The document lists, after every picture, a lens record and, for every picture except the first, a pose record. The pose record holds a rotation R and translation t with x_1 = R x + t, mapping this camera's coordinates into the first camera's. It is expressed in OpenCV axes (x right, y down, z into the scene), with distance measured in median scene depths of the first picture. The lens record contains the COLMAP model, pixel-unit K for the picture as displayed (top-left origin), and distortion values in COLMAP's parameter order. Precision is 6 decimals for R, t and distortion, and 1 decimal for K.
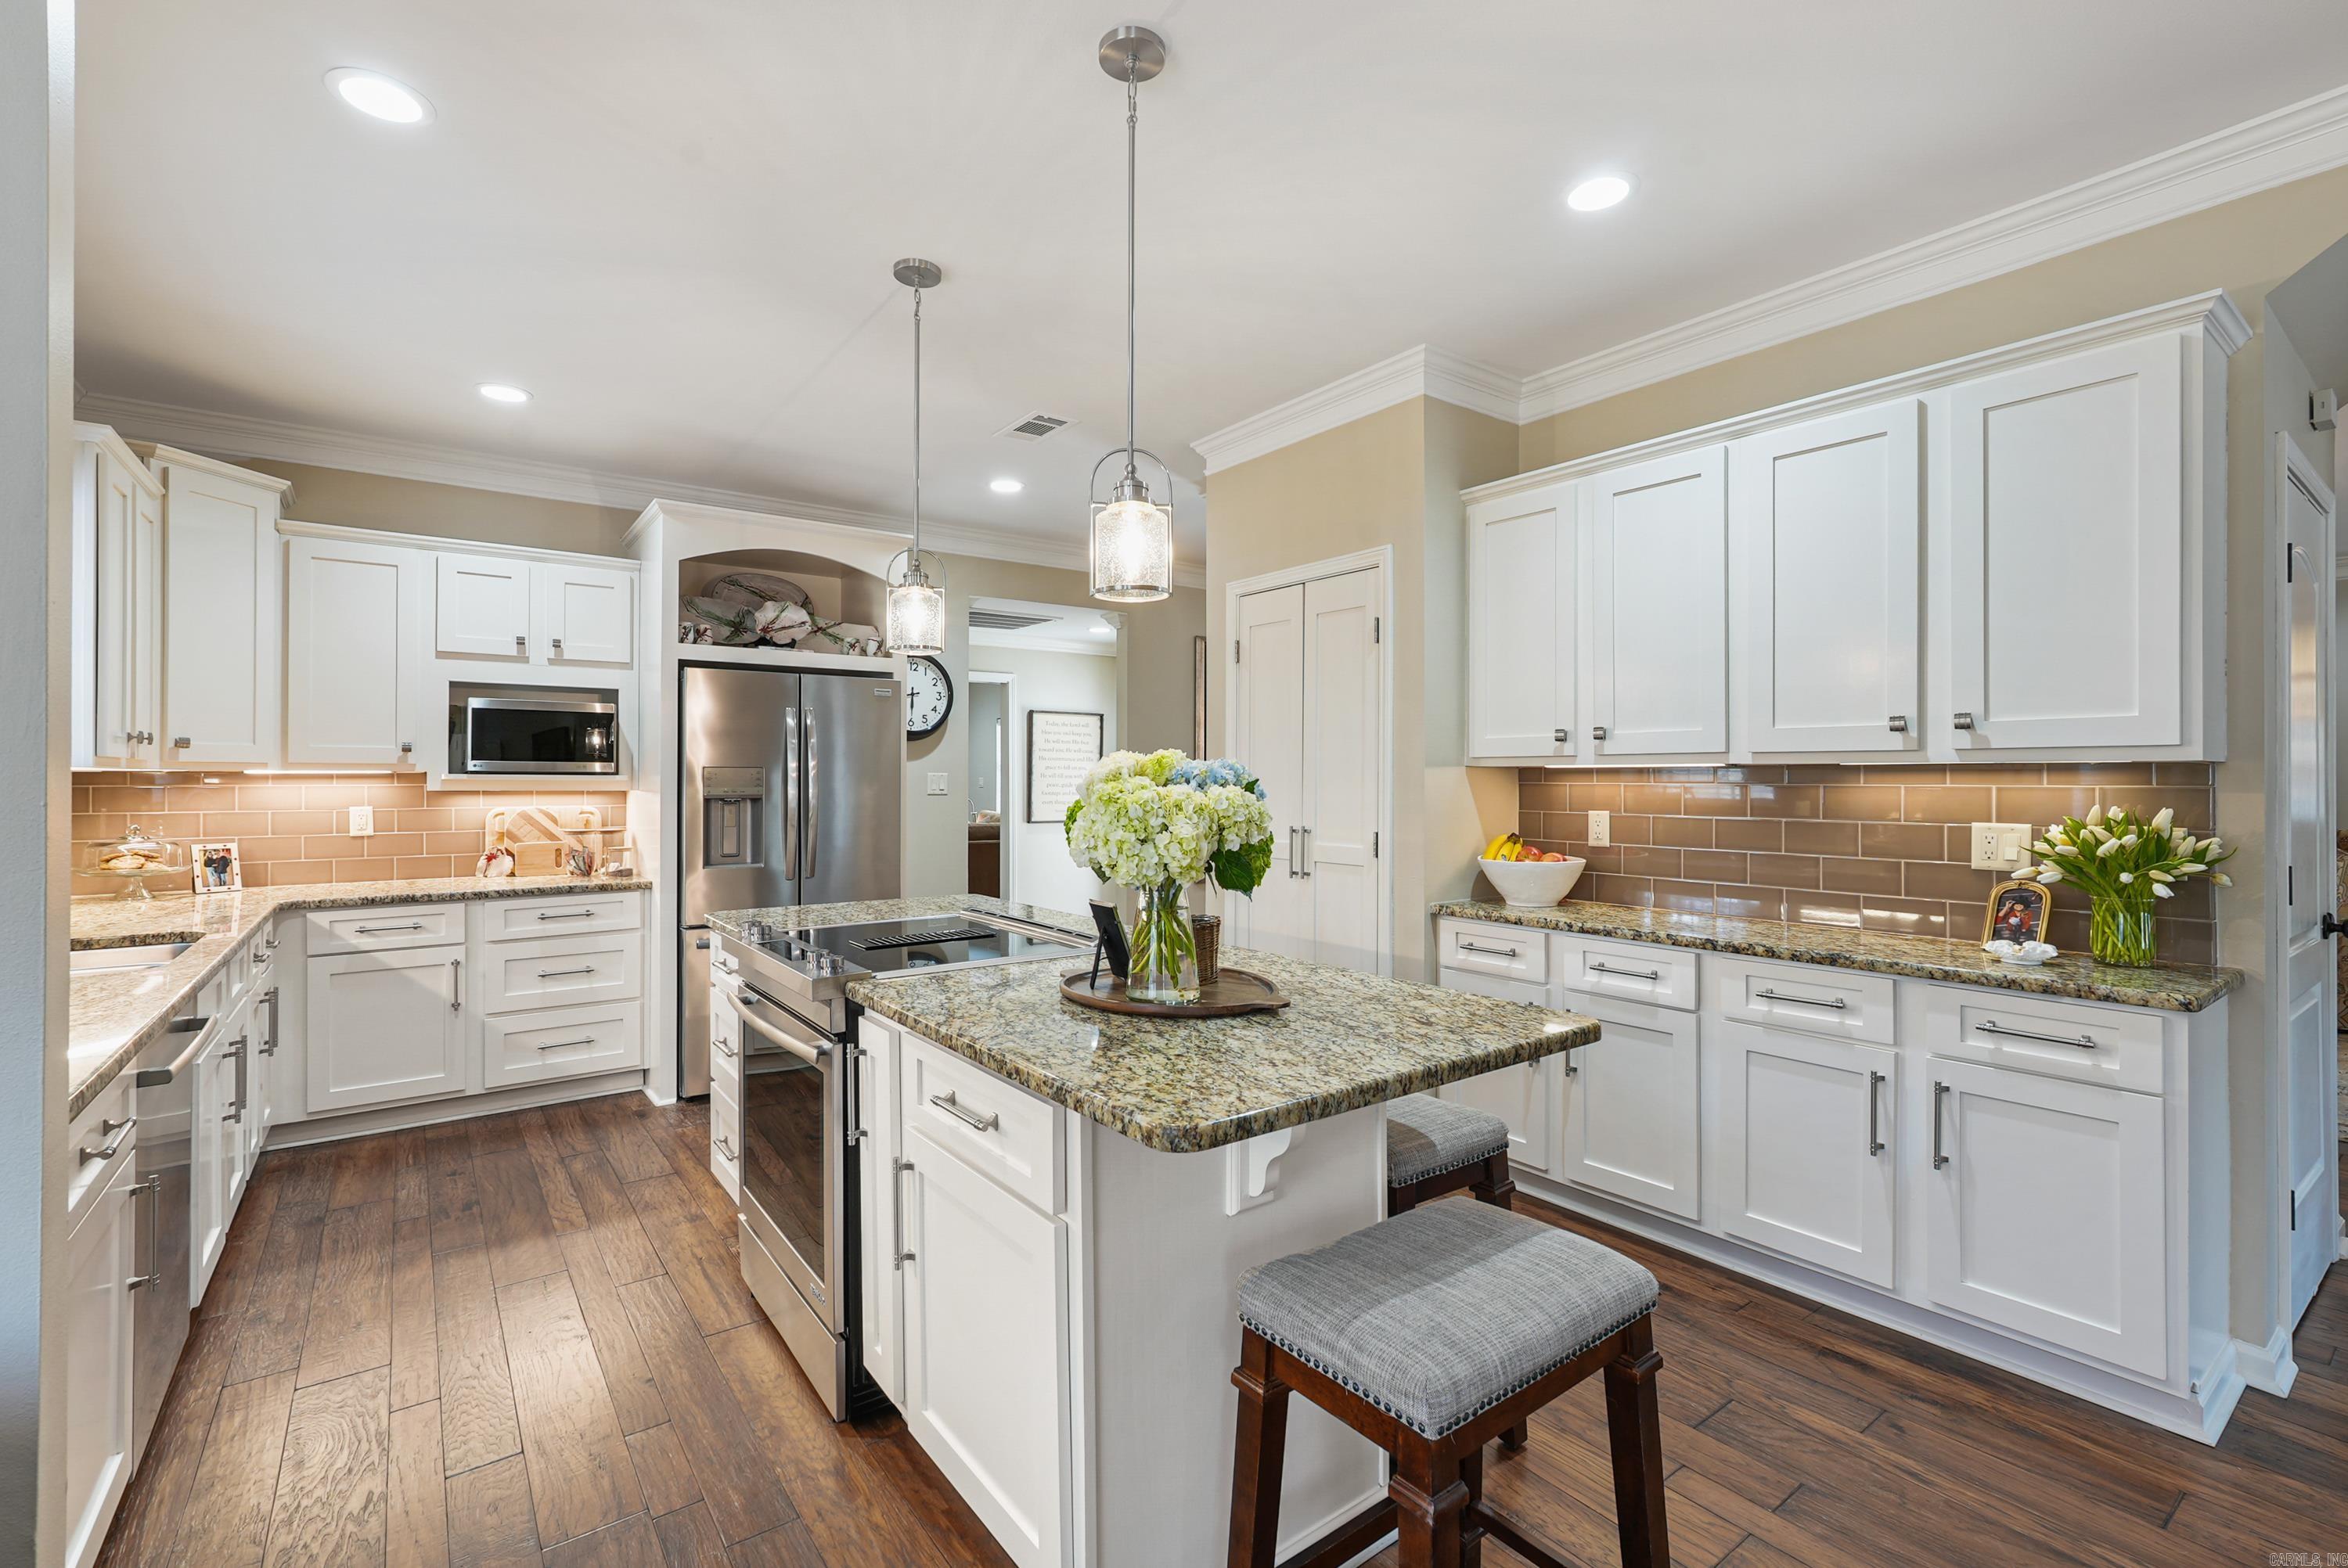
lens RADIAL K [[1049.8, 0, 1171.9], [0, 1049.8, 773.7], [0, 0, 1]] dist [-0.012738, 0.007520]
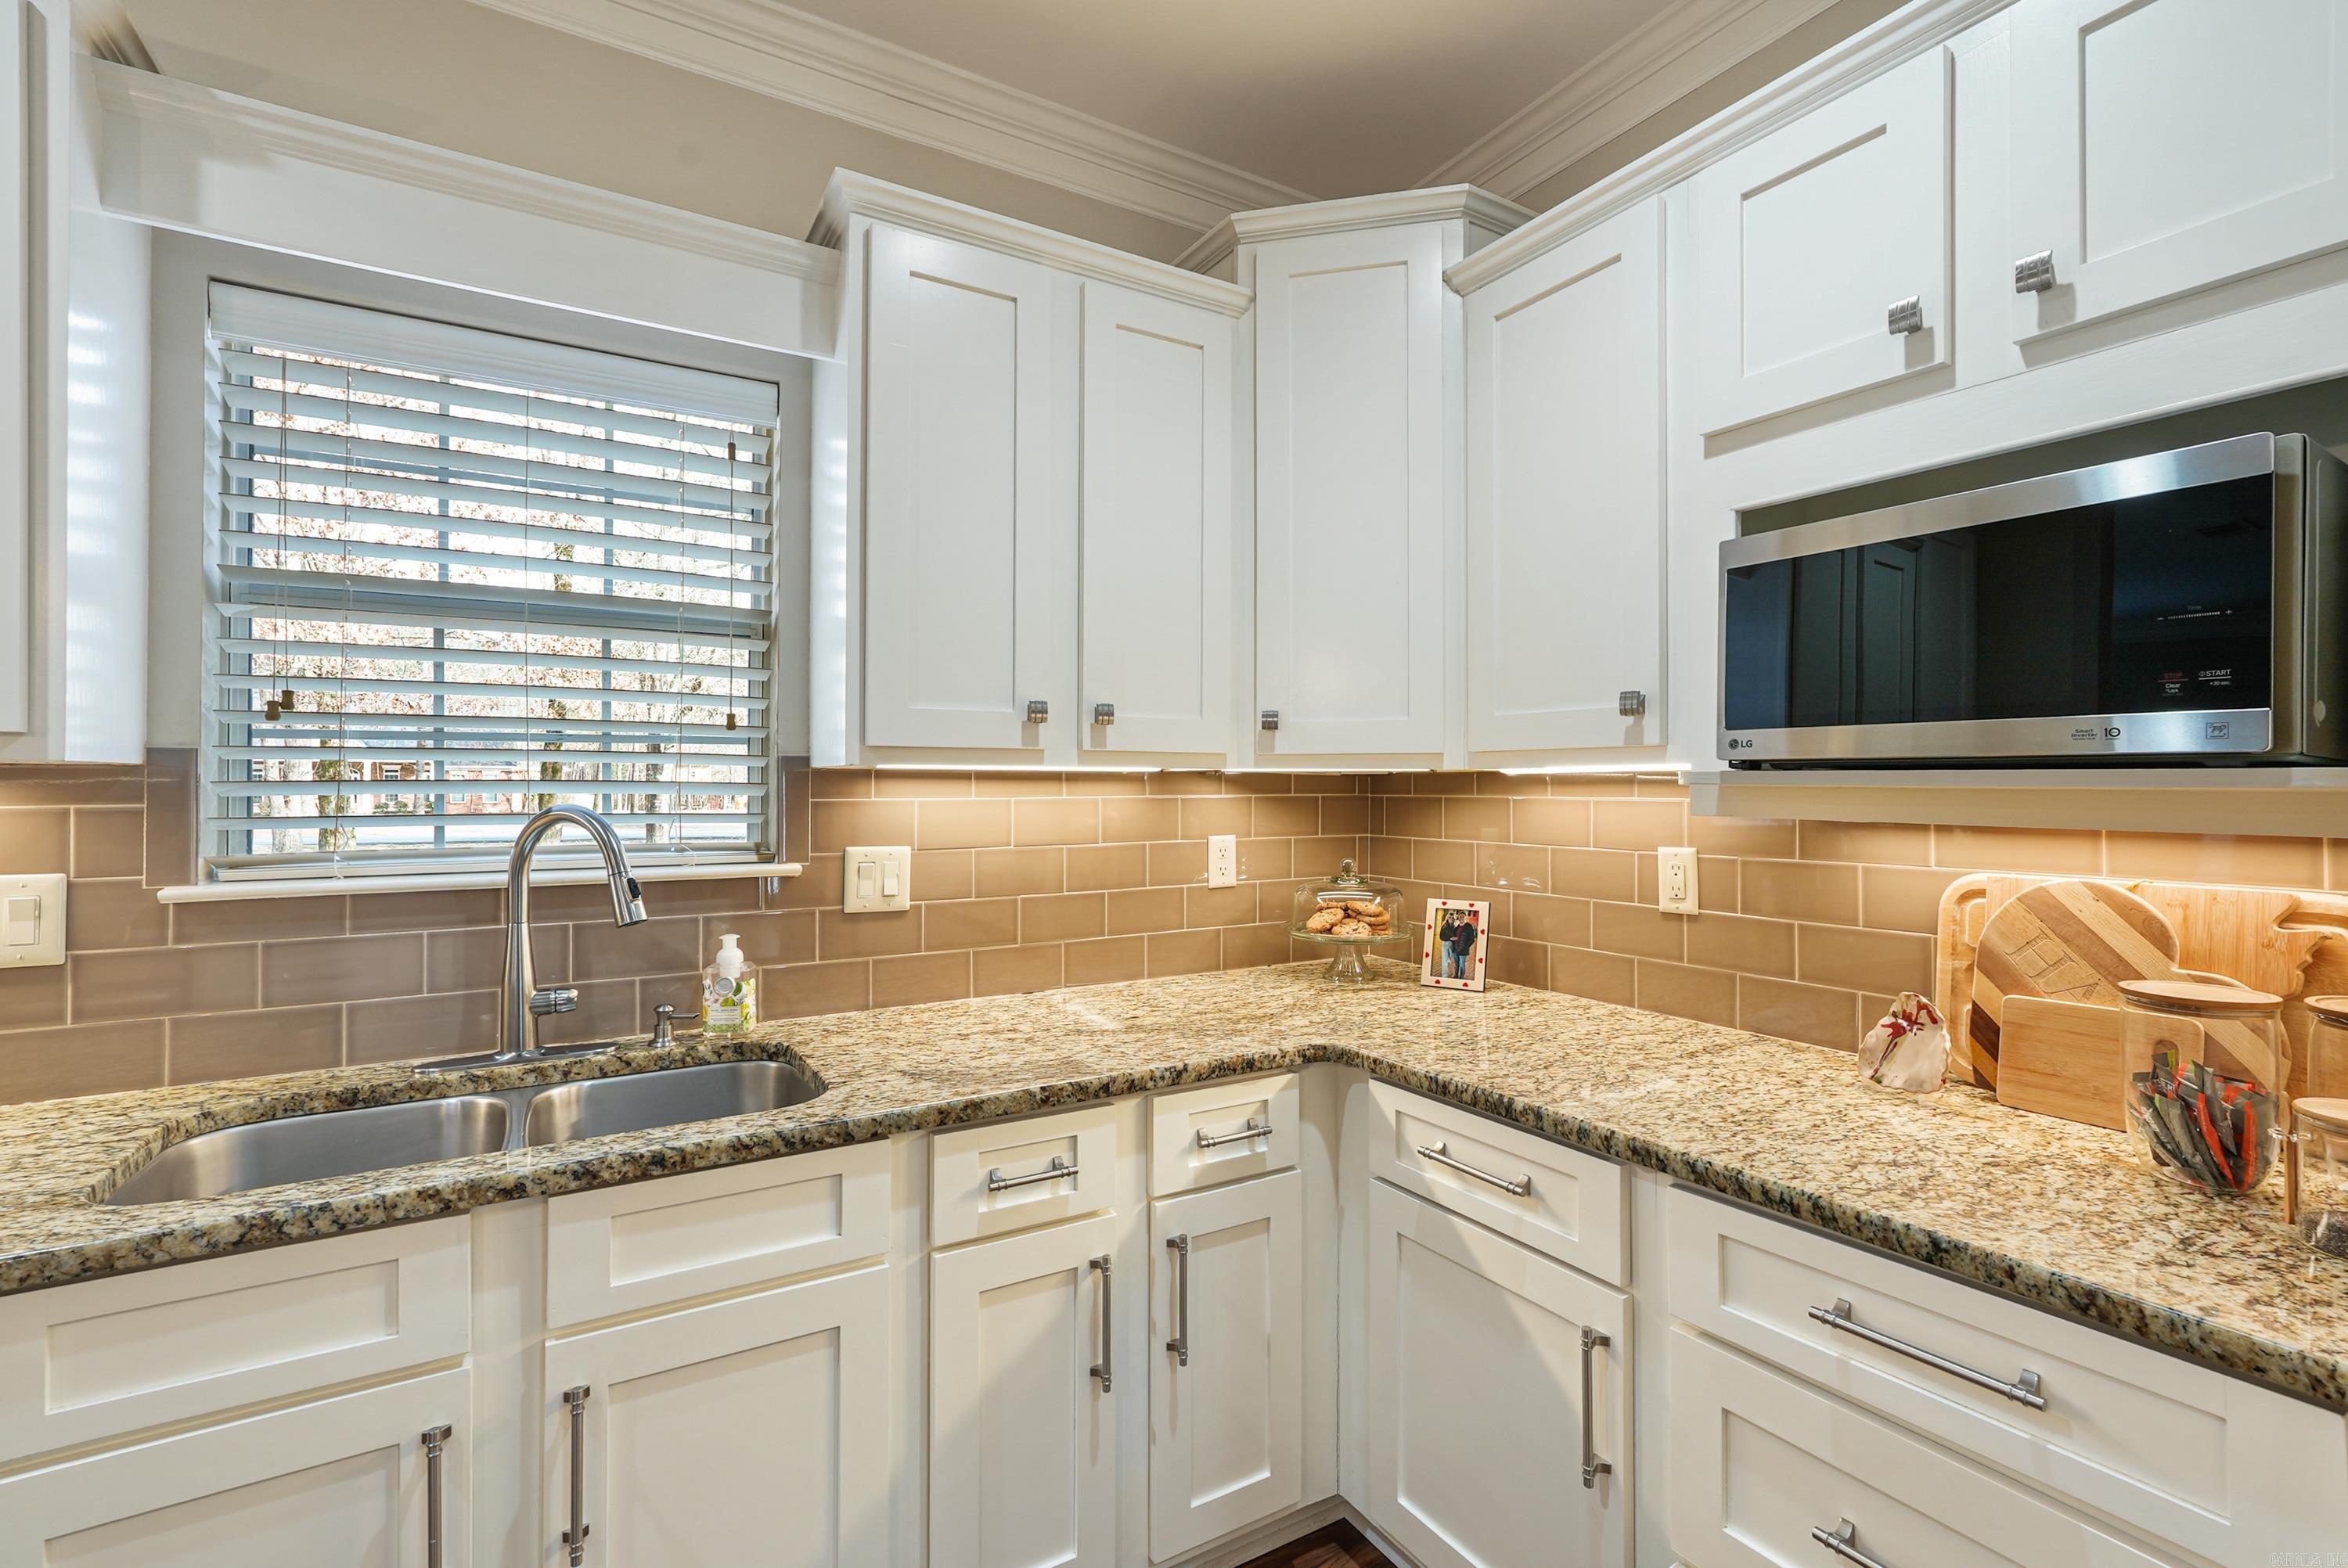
lens RADIAL K [[1049.8, 0, 1167.6], [0, 1049.8, 777.0], [0, 0, 1]] dist [-0.012738, 0.007520]
pose [[-0.094248, -0.006881, -0.995525, -0.380623], [0.005542, 0.999957, -0.007436, 0.004846], [0.995533, -0.006218, -0.094205, 1.004376]]
